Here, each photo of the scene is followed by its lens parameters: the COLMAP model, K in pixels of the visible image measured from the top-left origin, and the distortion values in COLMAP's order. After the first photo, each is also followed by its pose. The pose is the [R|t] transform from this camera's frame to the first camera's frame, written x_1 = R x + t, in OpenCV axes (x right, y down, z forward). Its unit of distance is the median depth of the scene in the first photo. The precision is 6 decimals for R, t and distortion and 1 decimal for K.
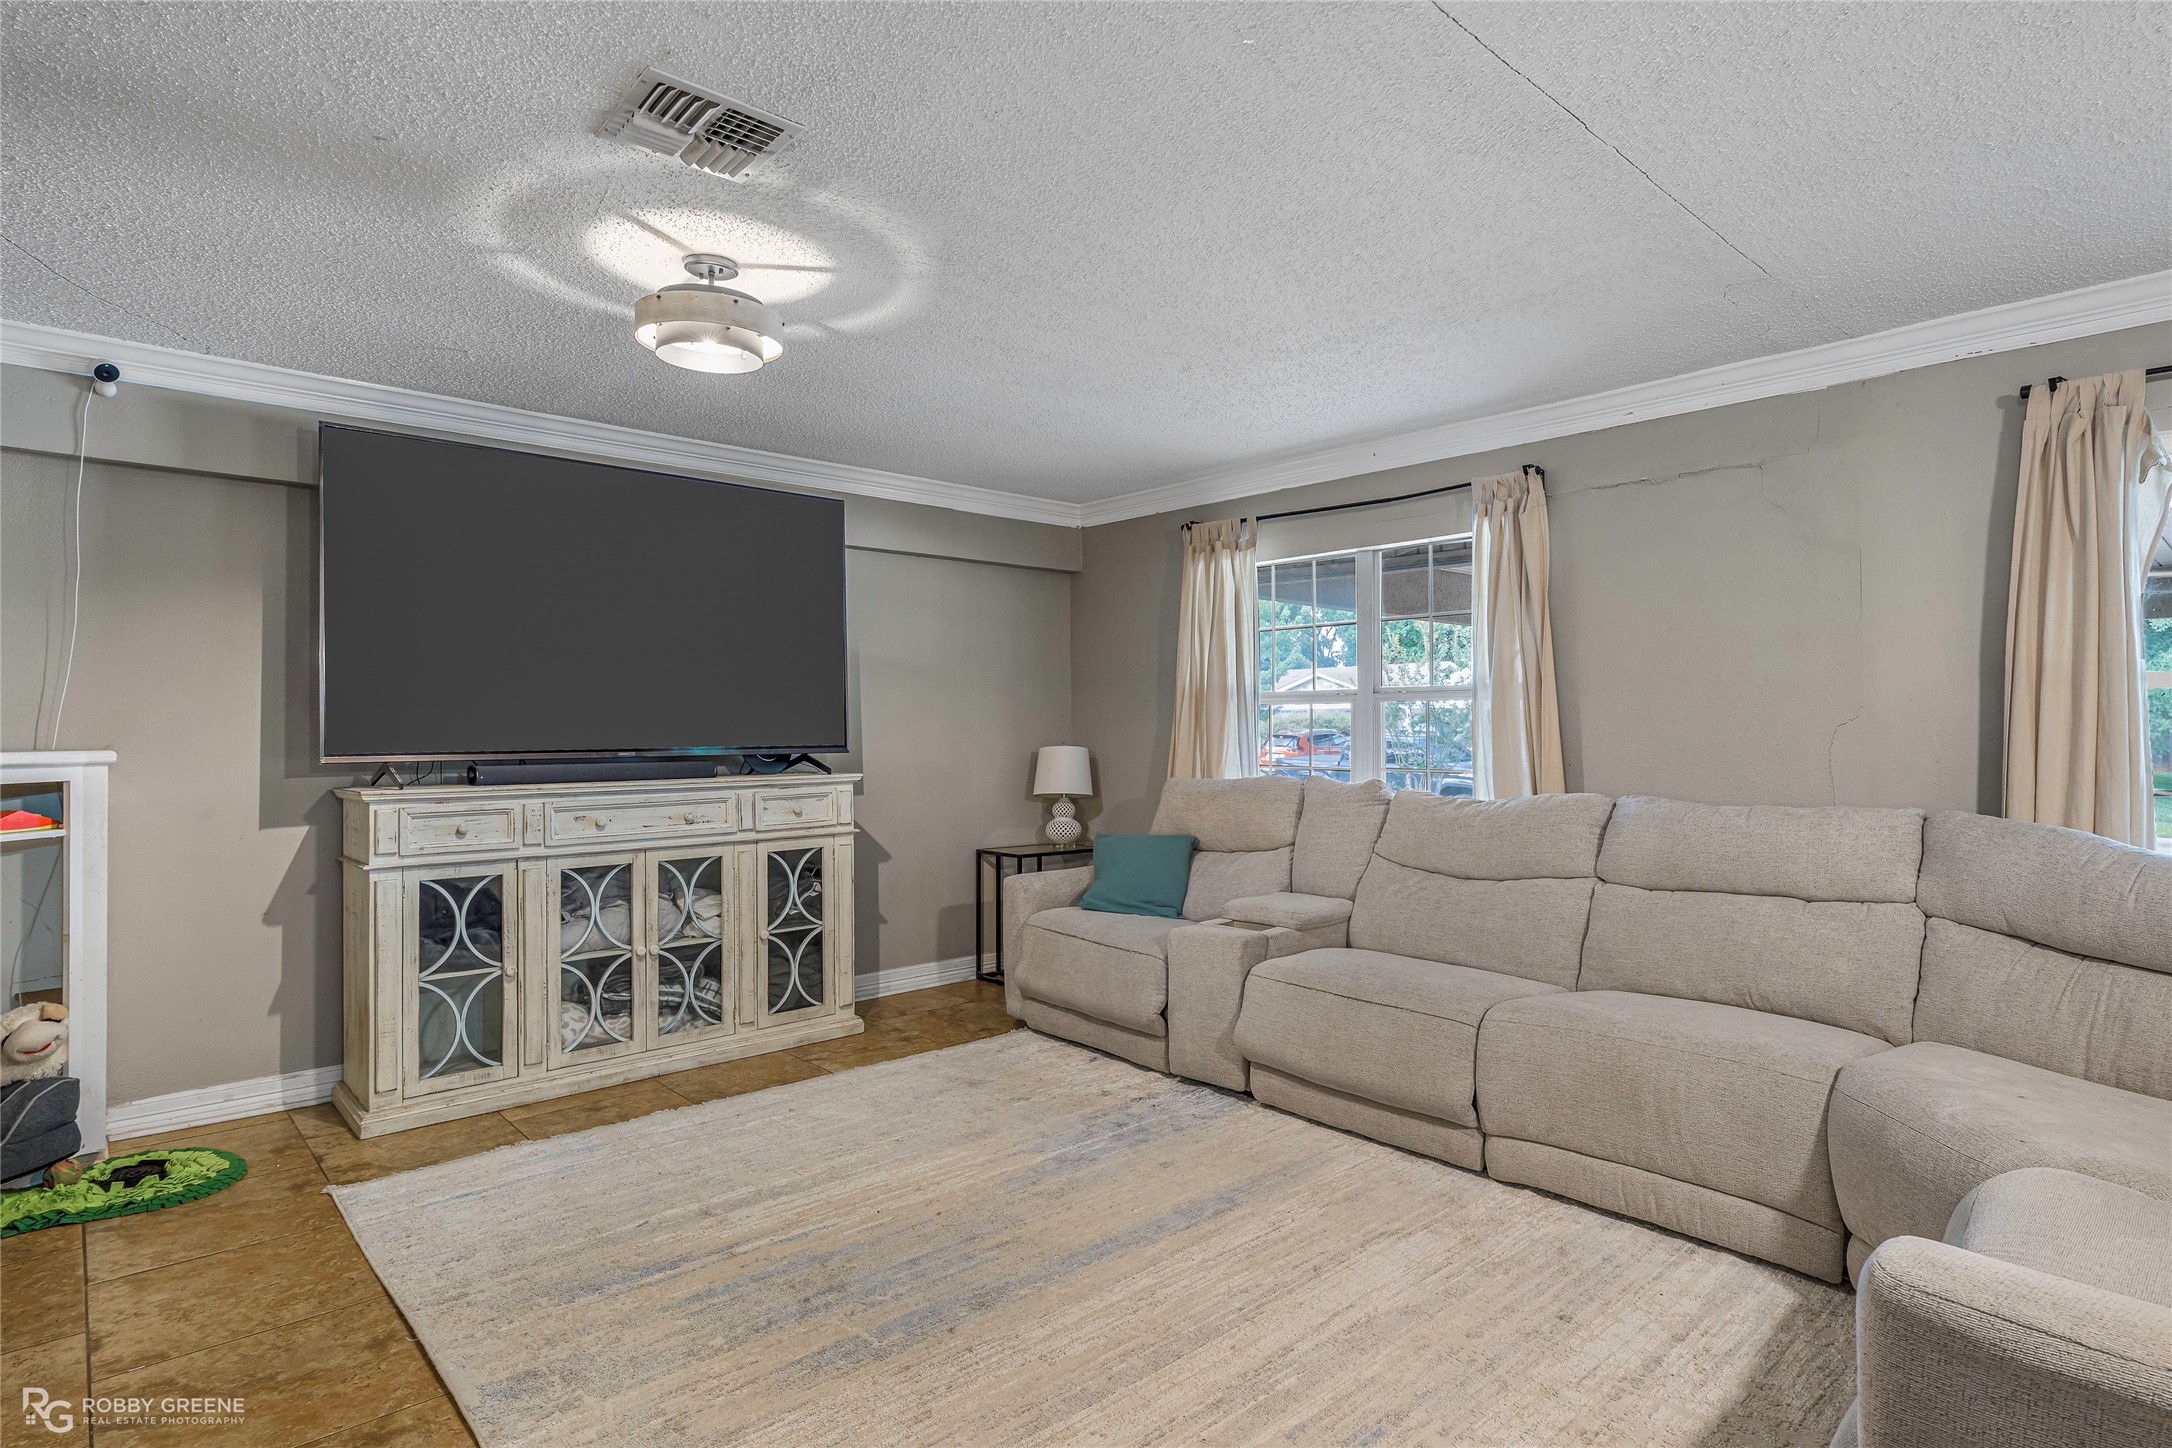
lens RADIAL K [[1129.5, 0, 1086.0], [0, 1129.5, 724.0], [0, 0, 1]] dist [0.001592, 0.000233]
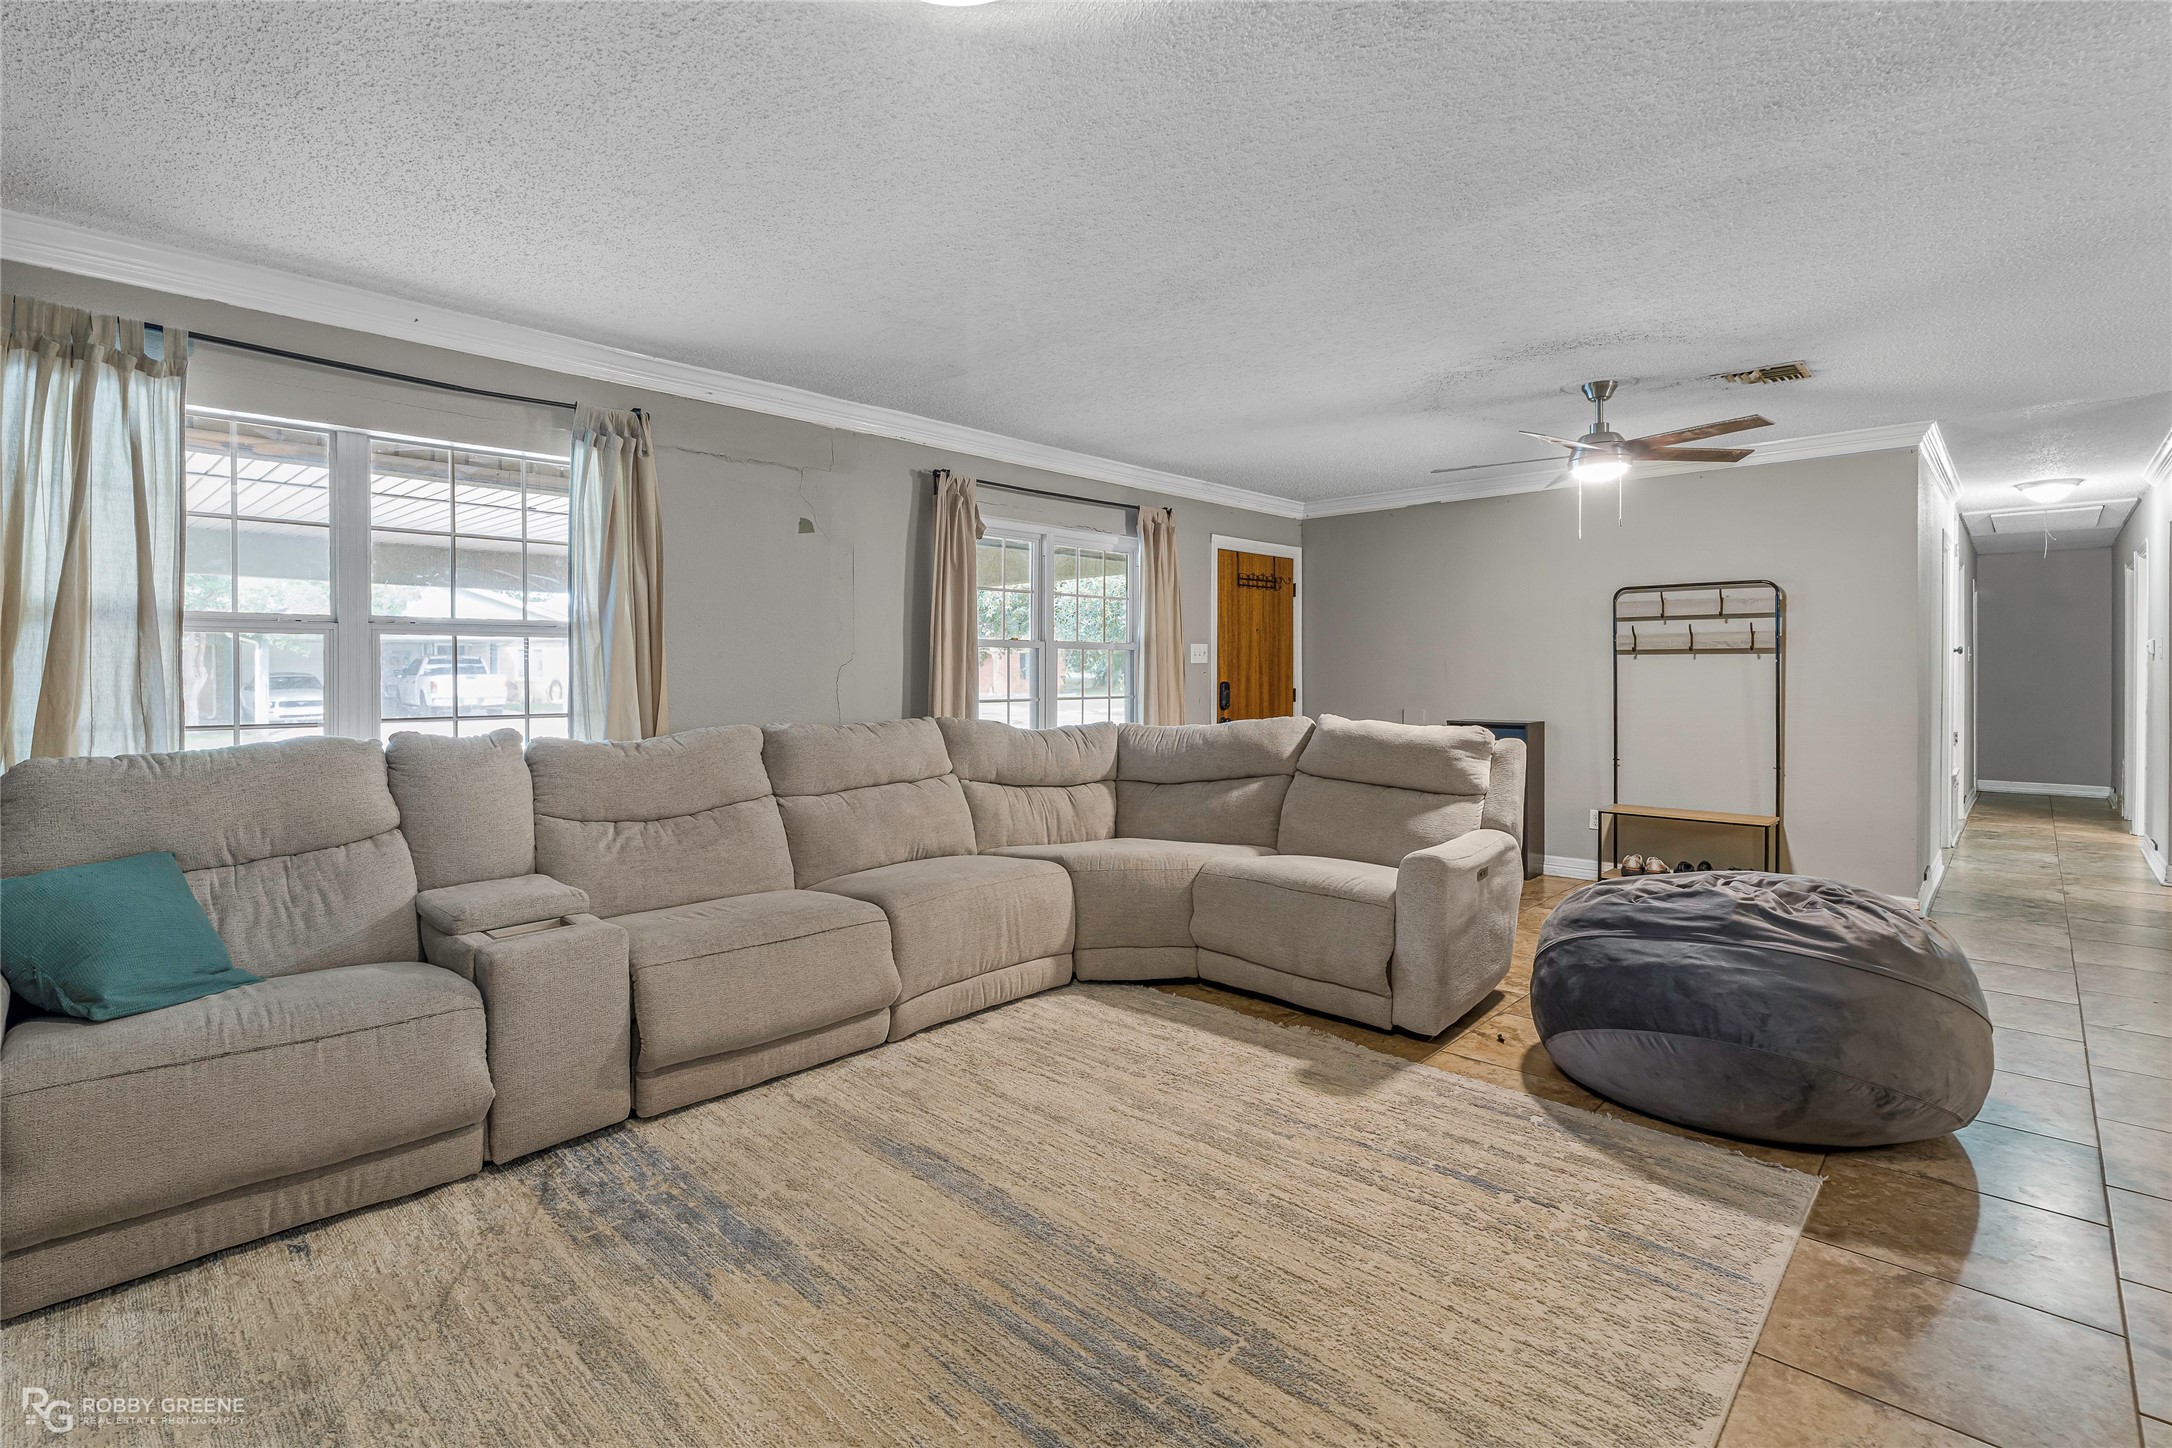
lens RADIAL K [[991.2, 0, 1097.5], [0, 991.2, 698.3], [0, 0, 1]] dist [0.002575, 0.000719]
pose [[-0.076115, -0.026882, 0.996737, -0.746099], [-0.003261, 0.999638, 0.026711, 0.007444], [-0.997094, -0.001217, -0.076175, 0.917714]]
